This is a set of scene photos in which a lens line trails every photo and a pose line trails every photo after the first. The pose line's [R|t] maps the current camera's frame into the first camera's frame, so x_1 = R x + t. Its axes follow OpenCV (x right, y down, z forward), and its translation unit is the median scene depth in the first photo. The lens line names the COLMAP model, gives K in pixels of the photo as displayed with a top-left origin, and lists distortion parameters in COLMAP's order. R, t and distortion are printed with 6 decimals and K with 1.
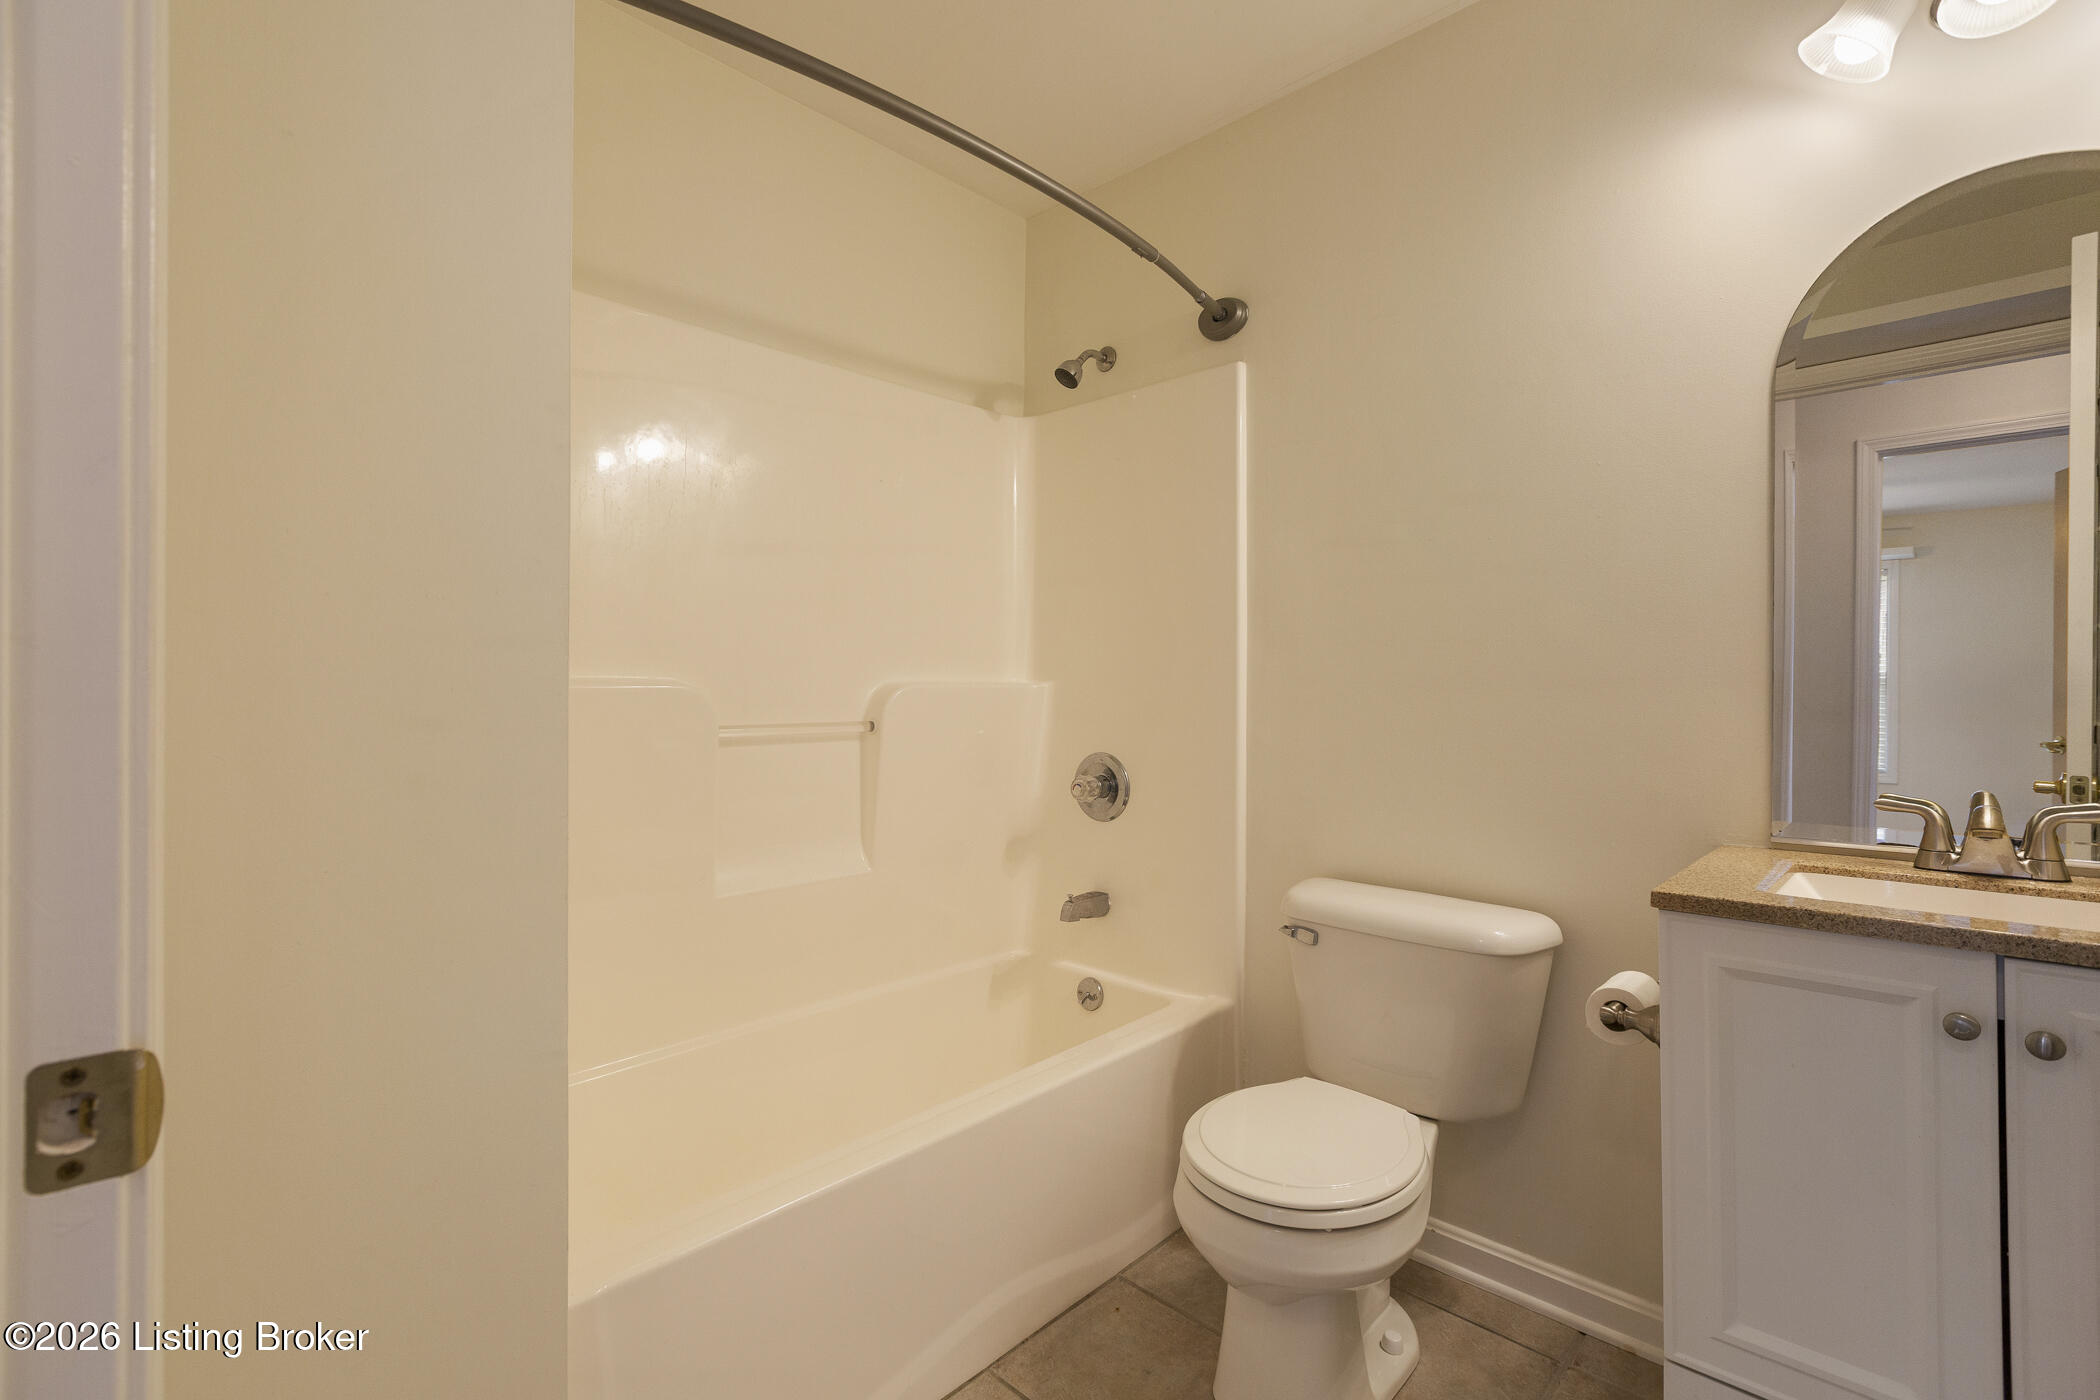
lens RADIAL K [[931.0, 0, 1036.7], [0, 931.0, 701.3], [0, 0, 1]] dist [-0.001760, -0.001158]
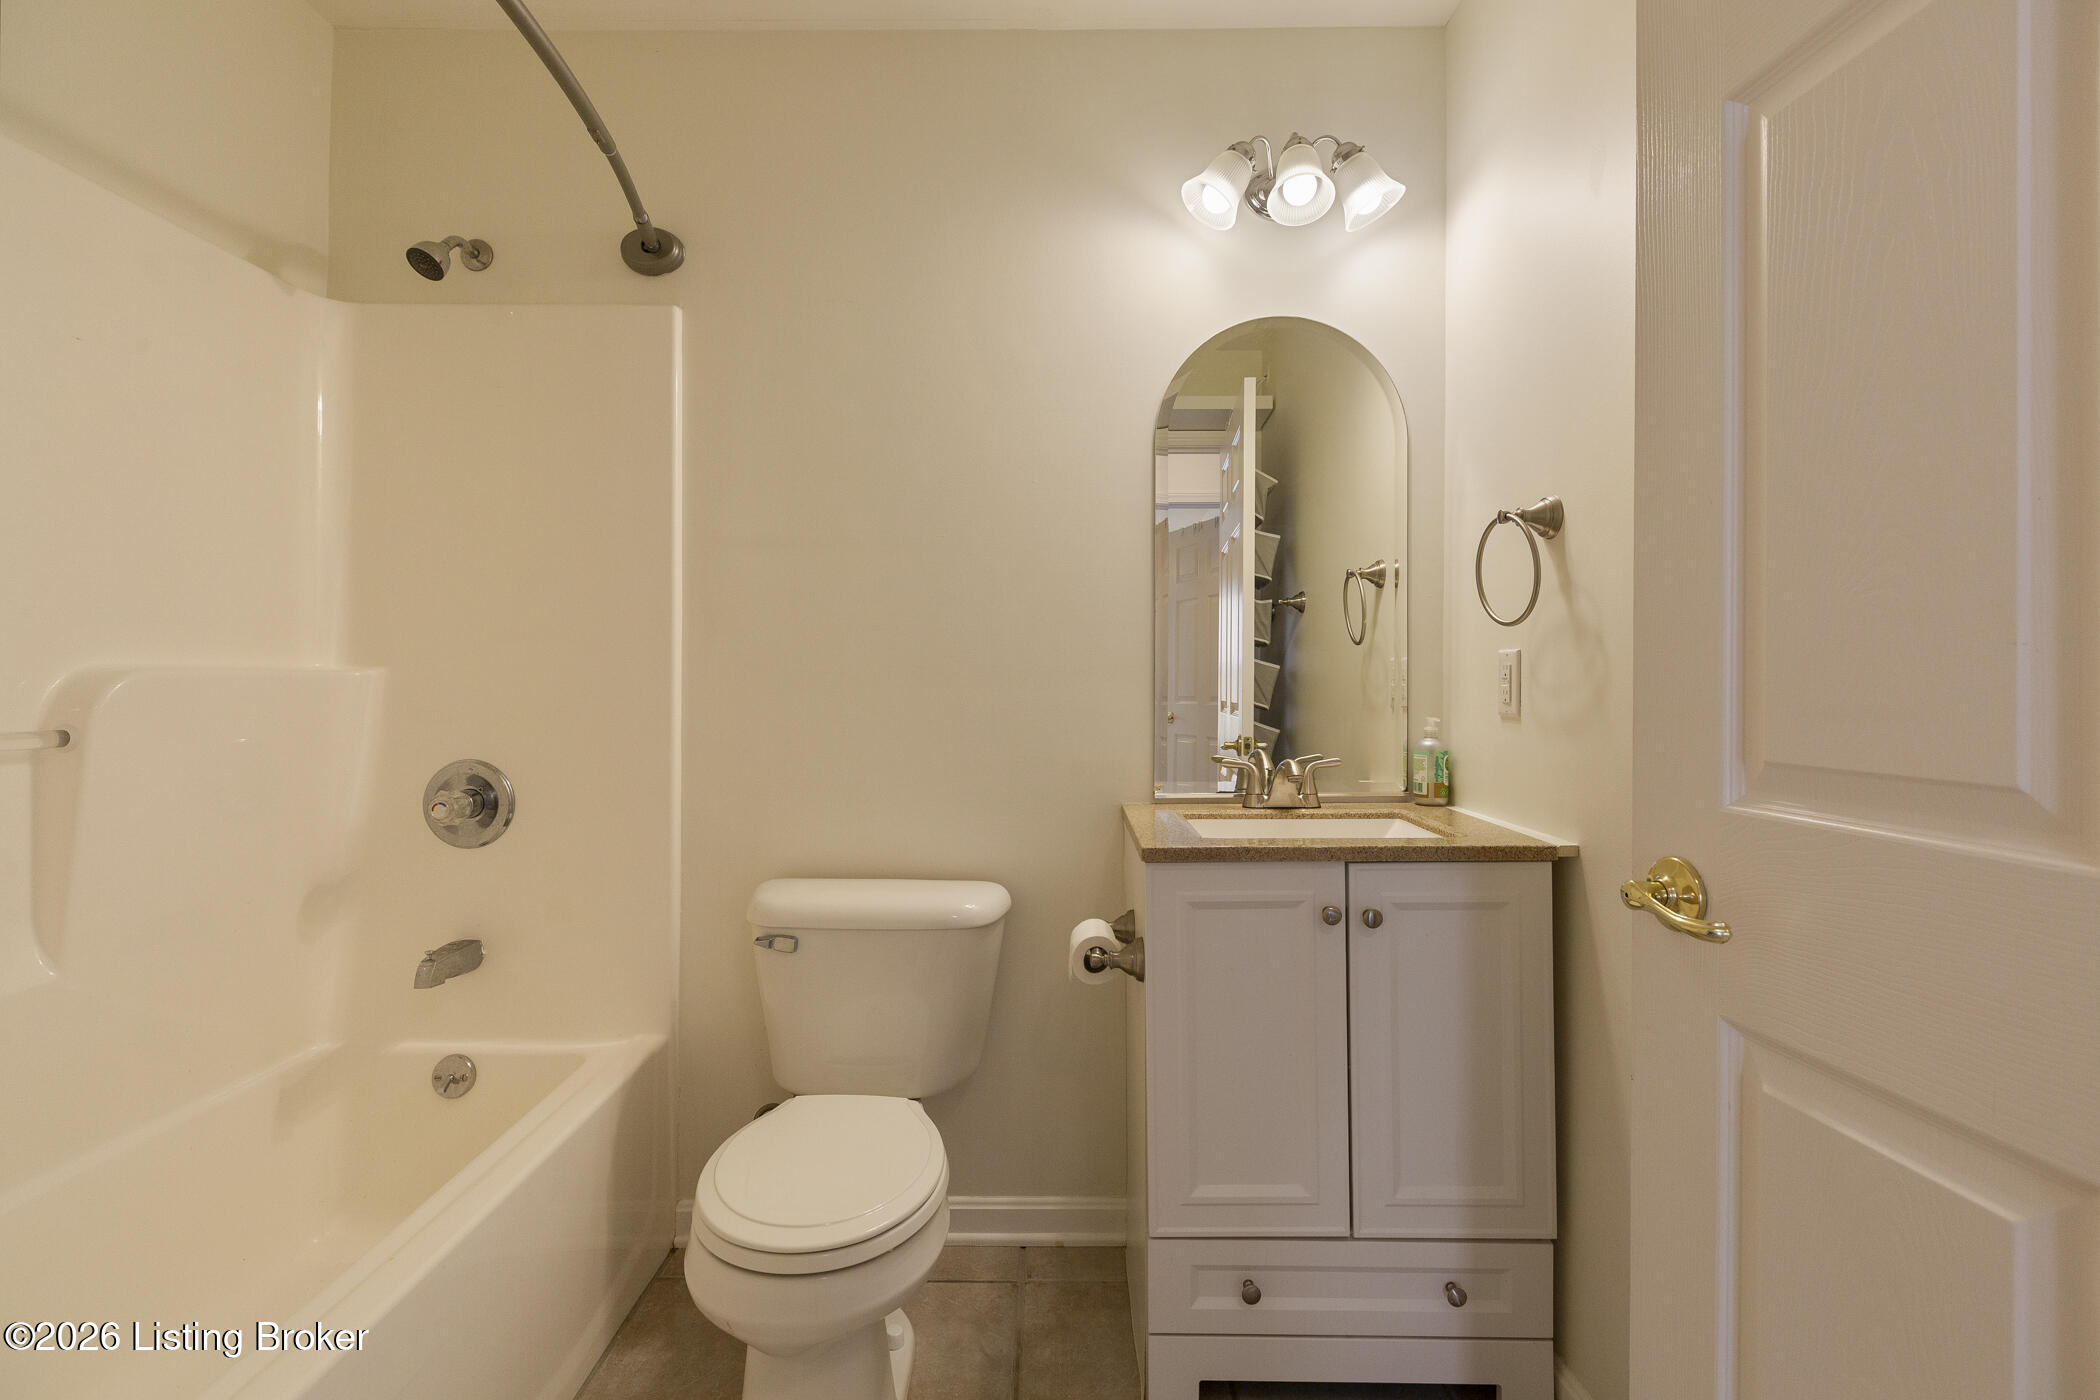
lens RADIAL K [[931.0, 0, 1048.6], [0, 931.0, 683.2], [0, 0, 1]] dist [-0.001760, -0.001158]
pose [[0.720228, -0.002231, 0.693733, -0.136784], [0.008303, 0.999951, -0.005404, -0.000503], [-0.693687, 0.009652, 0.720212, 0.122633]]
